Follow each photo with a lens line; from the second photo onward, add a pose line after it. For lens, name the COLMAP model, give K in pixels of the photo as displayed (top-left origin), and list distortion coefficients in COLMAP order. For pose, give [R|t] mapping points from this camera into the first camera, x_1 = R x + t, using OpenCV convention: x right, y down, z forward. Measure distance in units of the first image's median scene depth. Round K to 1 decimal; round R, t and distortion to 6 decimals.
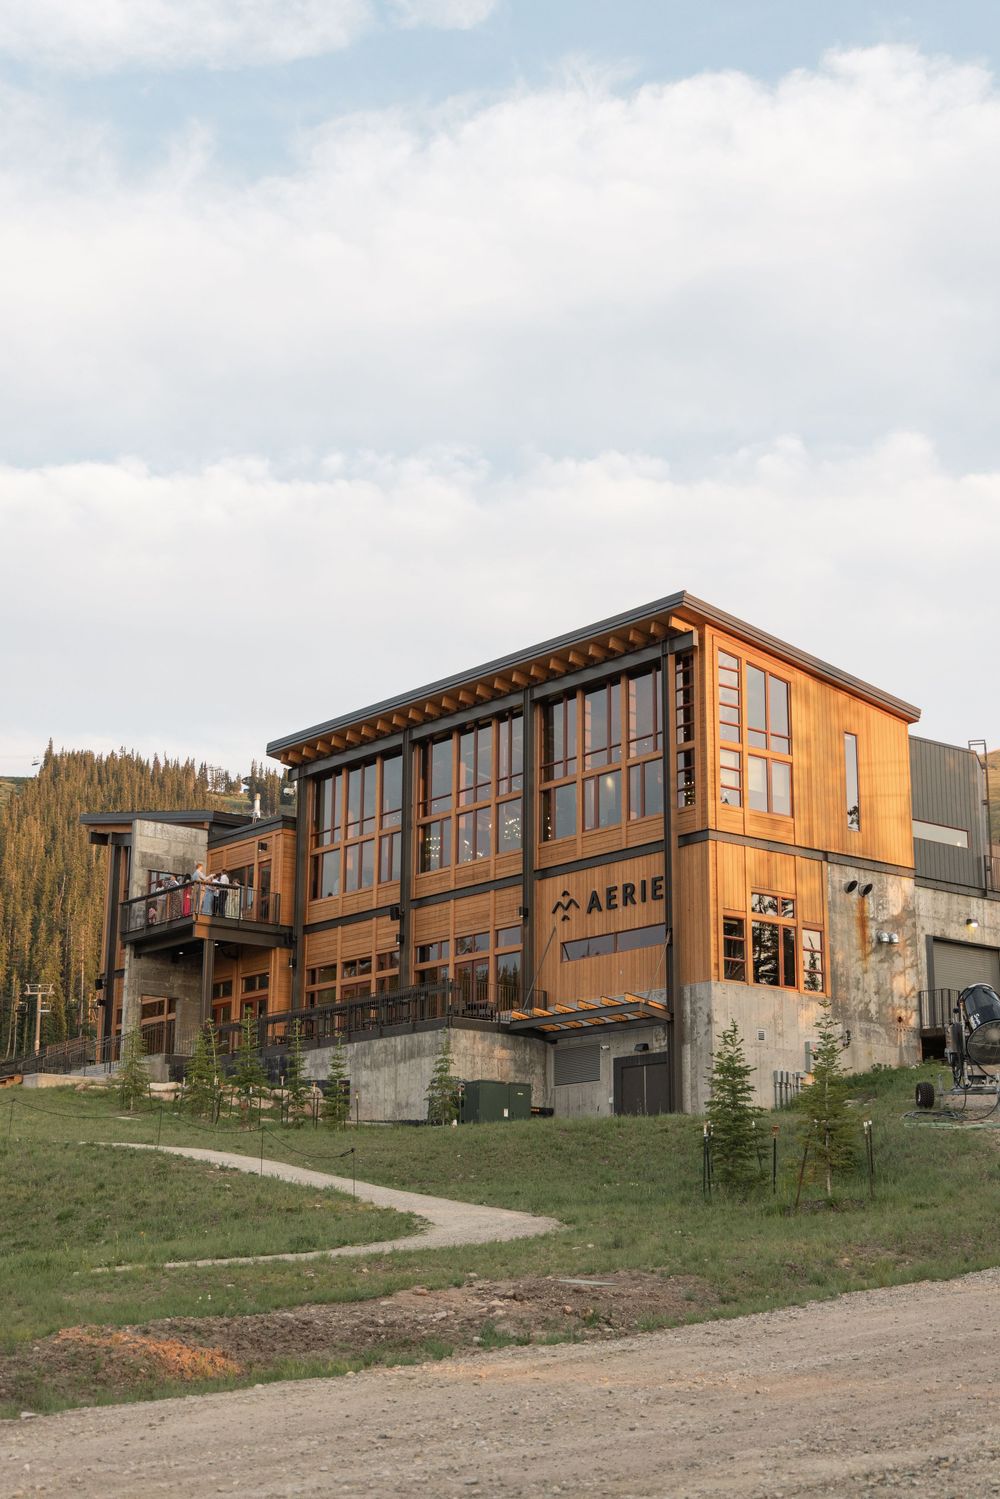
lens RADIAL K [[2202.8, 0, 500.0], [0, 2202.8, 749.5], [0, 0, 1]] dist [0.003998, 0.010775]
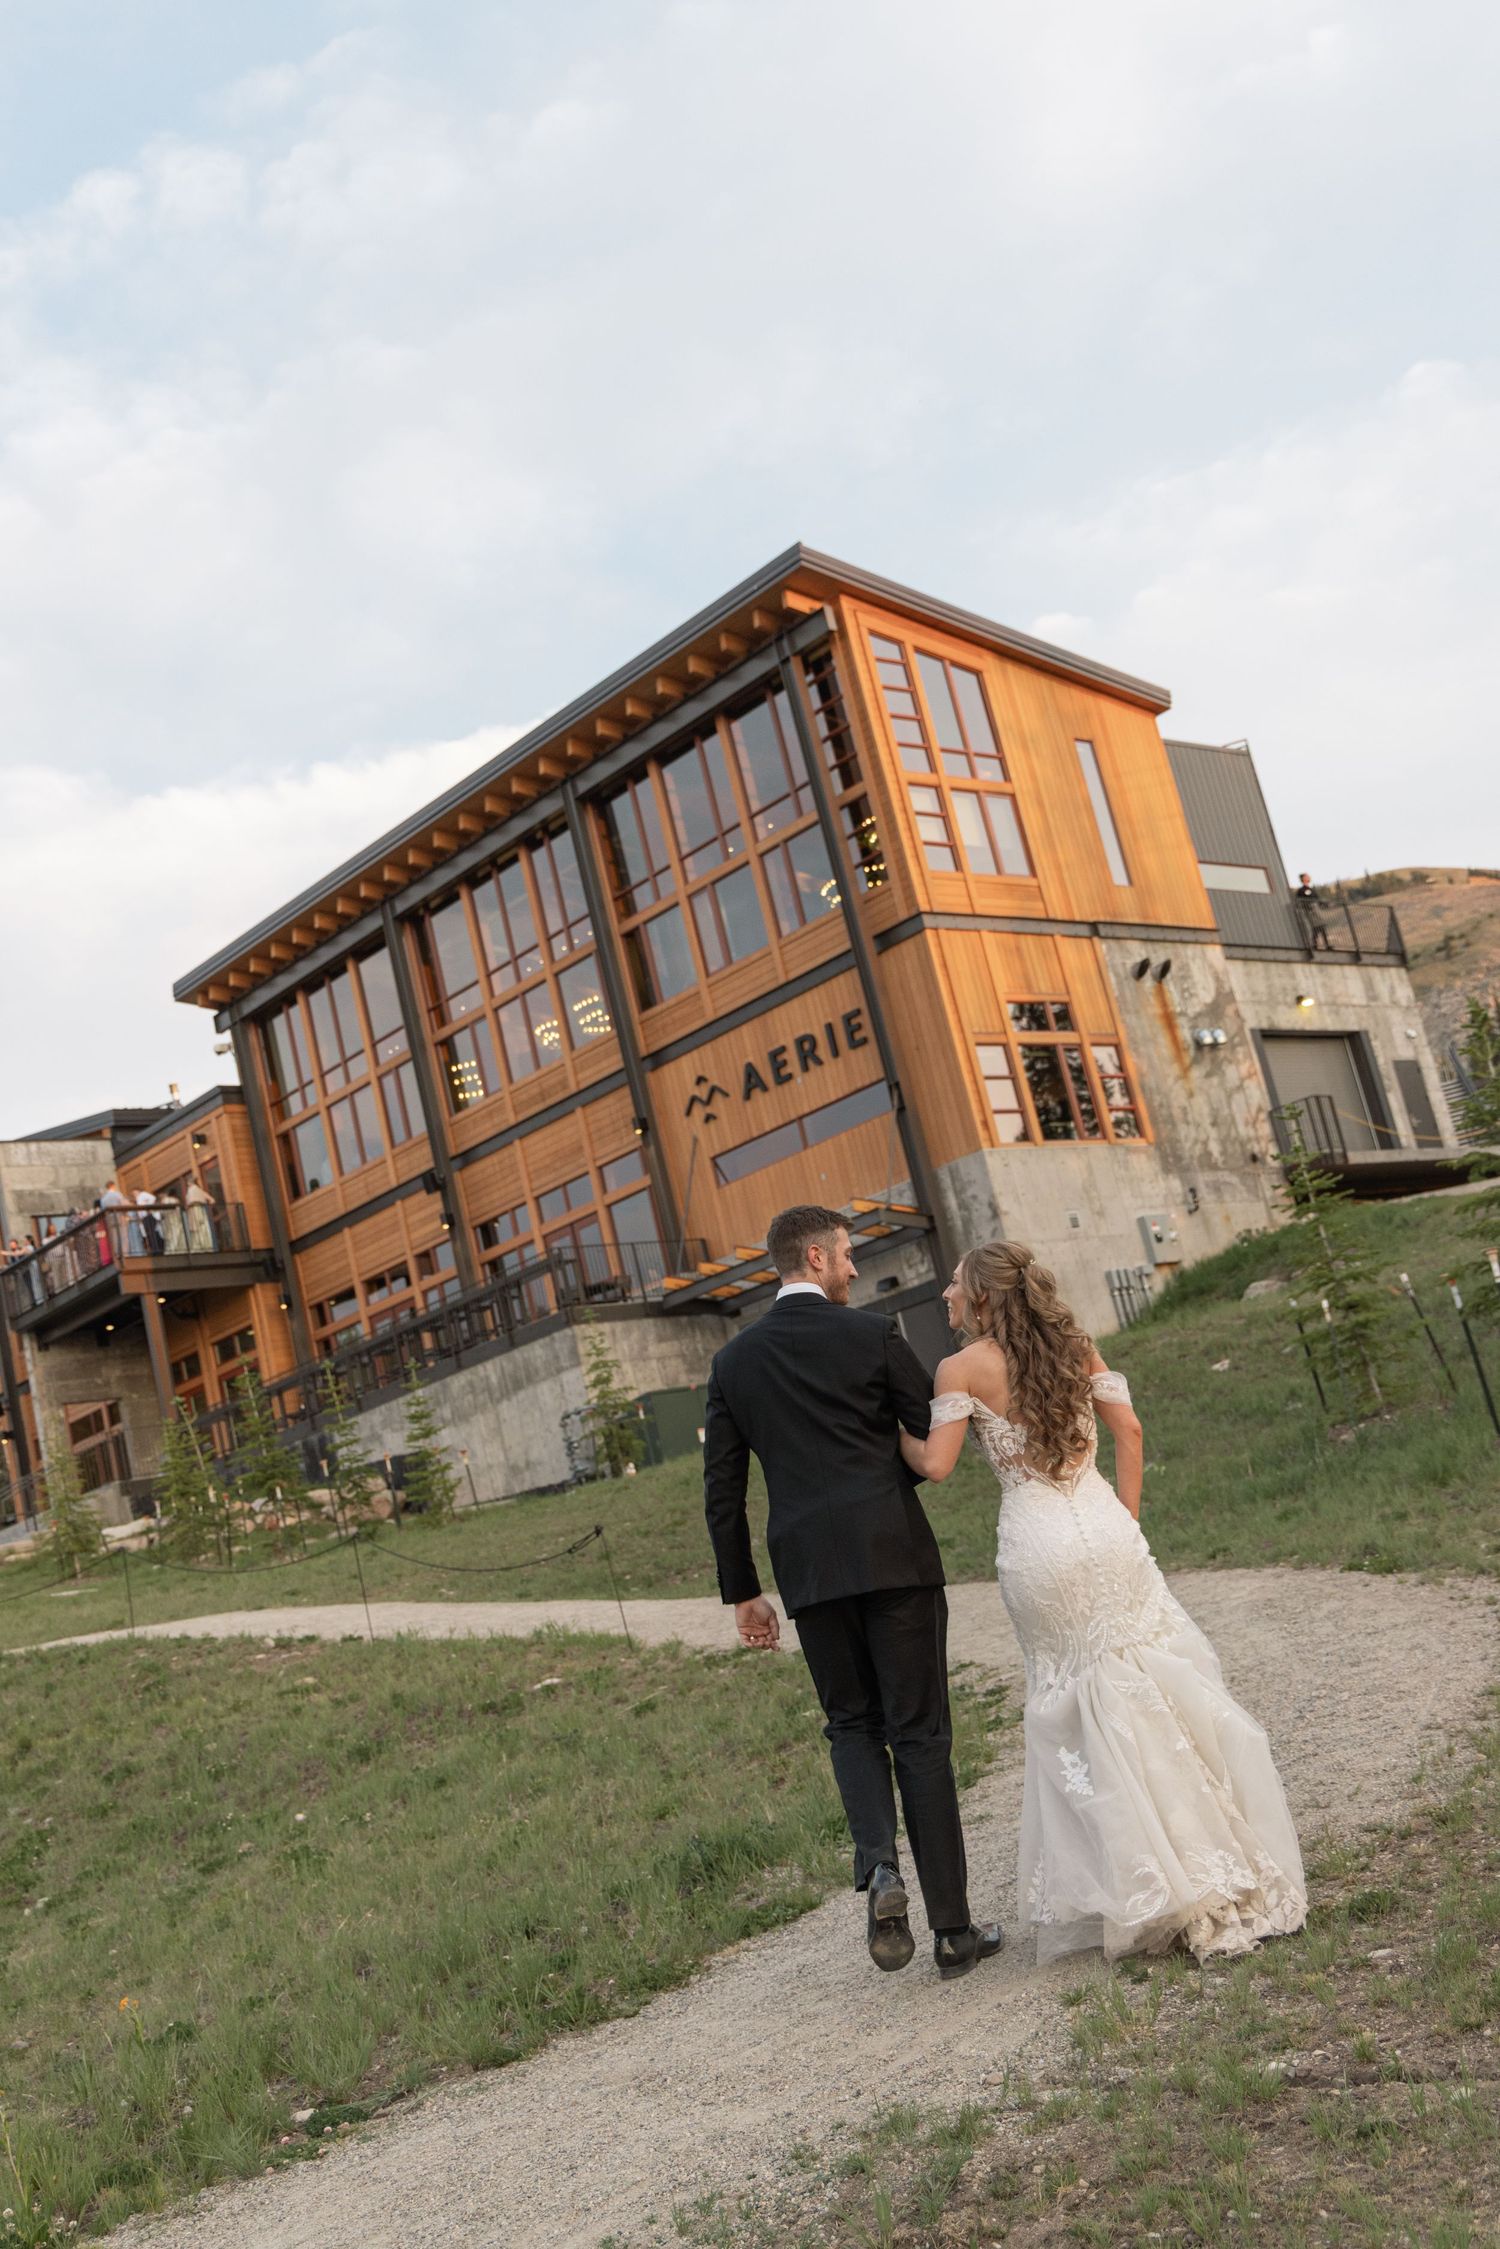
lens RADIAL K [[2469.7, 0, 750.0], [0, 2469.7, 1124.5], [0, 0, 1]] dist [0.000451, -0.005941]
pose [[0.969338, -0.213180, 0.122224, -0.045923], [0.210002, 0.976944, 0.038471, 0.054614], [-0.127607, -0.011624, 0.991757, 0.307415]]
